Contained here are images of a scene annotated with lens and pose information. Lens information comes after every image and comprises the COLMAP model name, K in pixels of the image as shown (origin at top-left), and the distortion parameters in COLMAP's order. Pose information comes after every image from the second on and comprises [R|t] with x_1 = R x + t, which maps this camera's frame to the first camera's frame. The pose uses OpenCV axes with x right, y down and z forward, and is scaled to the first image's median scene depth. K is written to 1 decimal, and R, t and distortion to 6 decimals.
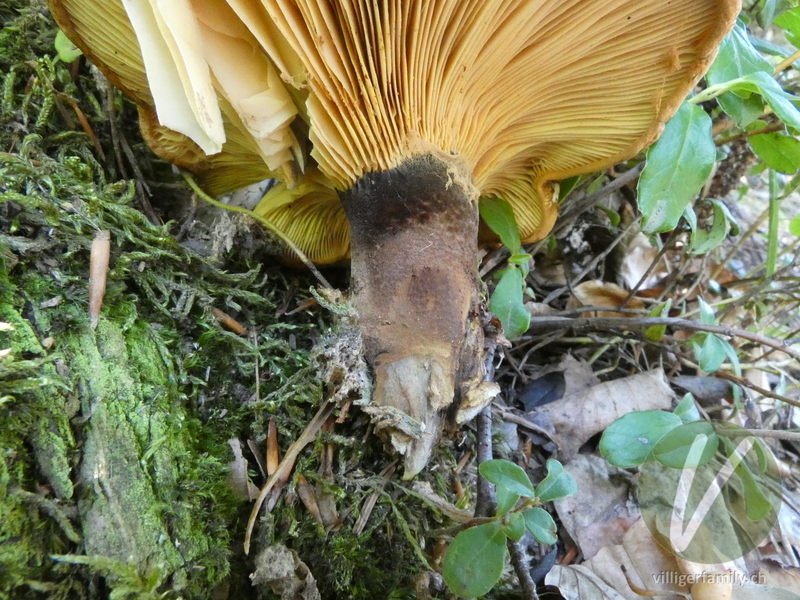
lens RADIAL K [[461.5, 0, 400.0], [0, 461.5, 300.0], [0, 0, 1]] dist [0.000427, -0.025109]
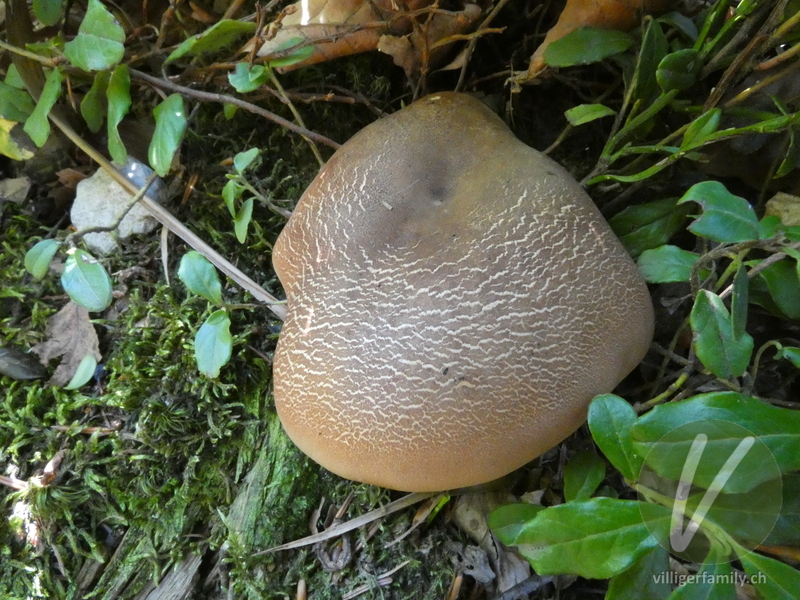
lens RADIAL K [[458.1, 0, 396.7], [0, 458.1, 305.6], [0, 0, 1]] dist [0.015724, 0.001223]
pose [[0.624291, 0.400019, -0.671003, 0.765909], [-0.366776, 0.908480, 0.200348, -0.900459], [0.689736, 0.121032, 0.713873, -0.152419]]
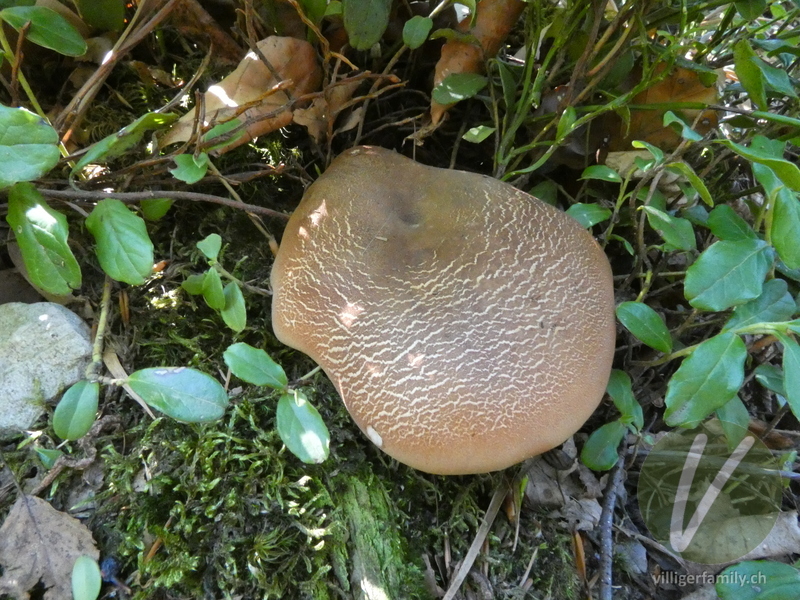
lens RADIAL K [[464.9, 0, 400.0], [0, 464.9, 300.0], [0, 0, 1]] dist [0.001665, 0.000782]
pose [[0.942315, -0.040486, -0.332269, 0.142233], [0.012114, 0.996133, -0.087021, -0.487370], [0.334507, 0.077976, 0.939162, -0.691443]]
